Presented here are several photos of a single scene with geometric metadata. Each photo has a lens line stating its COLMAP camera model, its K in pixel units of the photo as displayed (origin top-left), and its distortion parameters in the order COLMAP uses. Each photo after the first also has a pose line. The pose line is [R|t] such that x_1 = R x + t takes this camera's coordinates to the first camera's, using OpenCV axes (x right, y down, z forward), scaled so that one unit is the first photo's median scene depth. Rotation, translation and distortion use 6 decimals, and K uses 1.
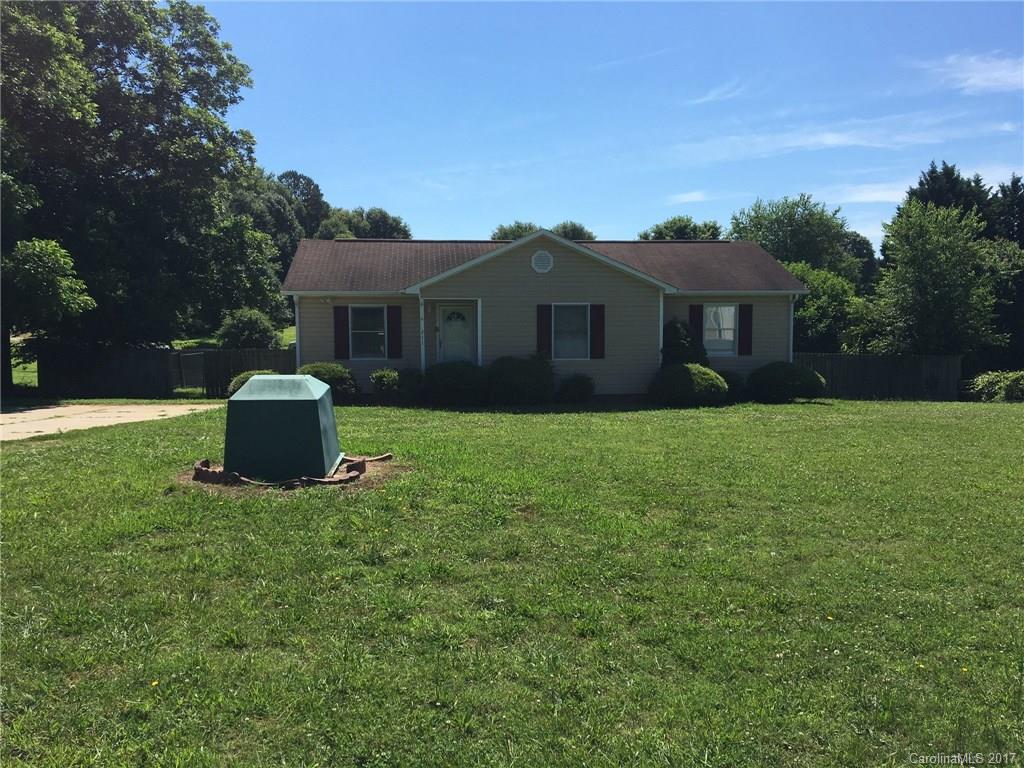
lens RADIAL K [[870.6, 0, 507.7], [0, 870.6, 386.5], [0, 0, 1]] dist [0.051399, -0.083598]
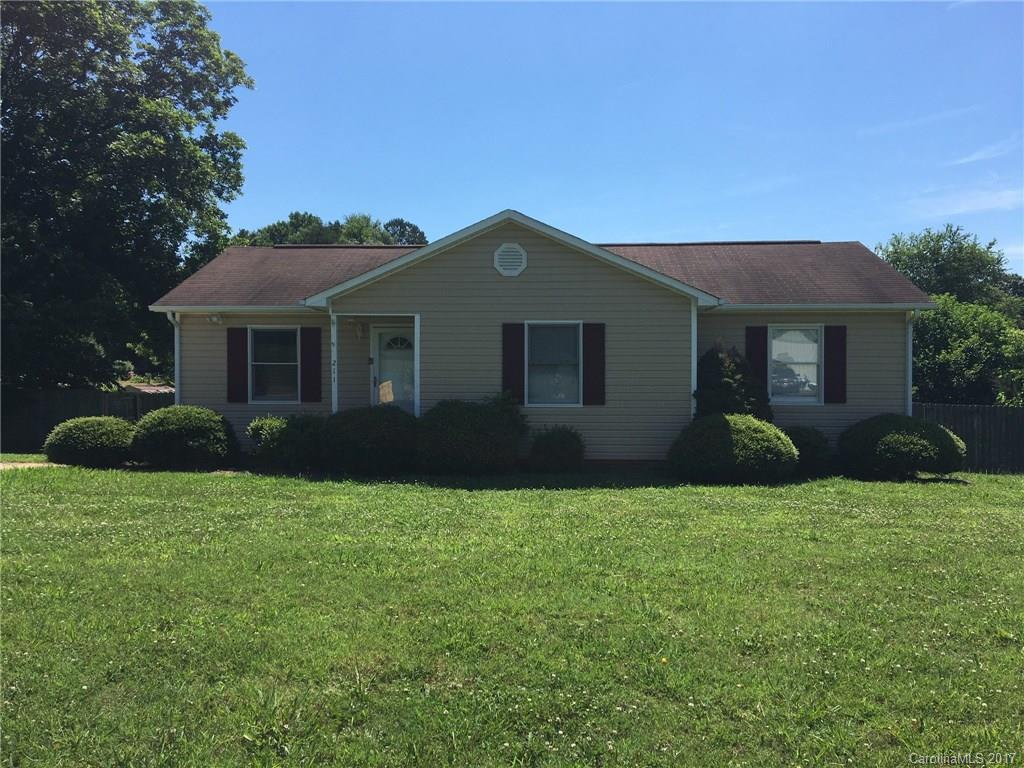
lens RADIAL K [[870.6, 0, 512.9], [0, 870.6, 380.9], [0, 0, 1]] dist [0.051399, -0.083598]
pose [[0.989248, 0.006786, -0.146090, 0.134317], [-0.016738, 0.997613, -0.066997, -0.005033], [0.145287, 0.068722, 0.987000, 0.331248]]
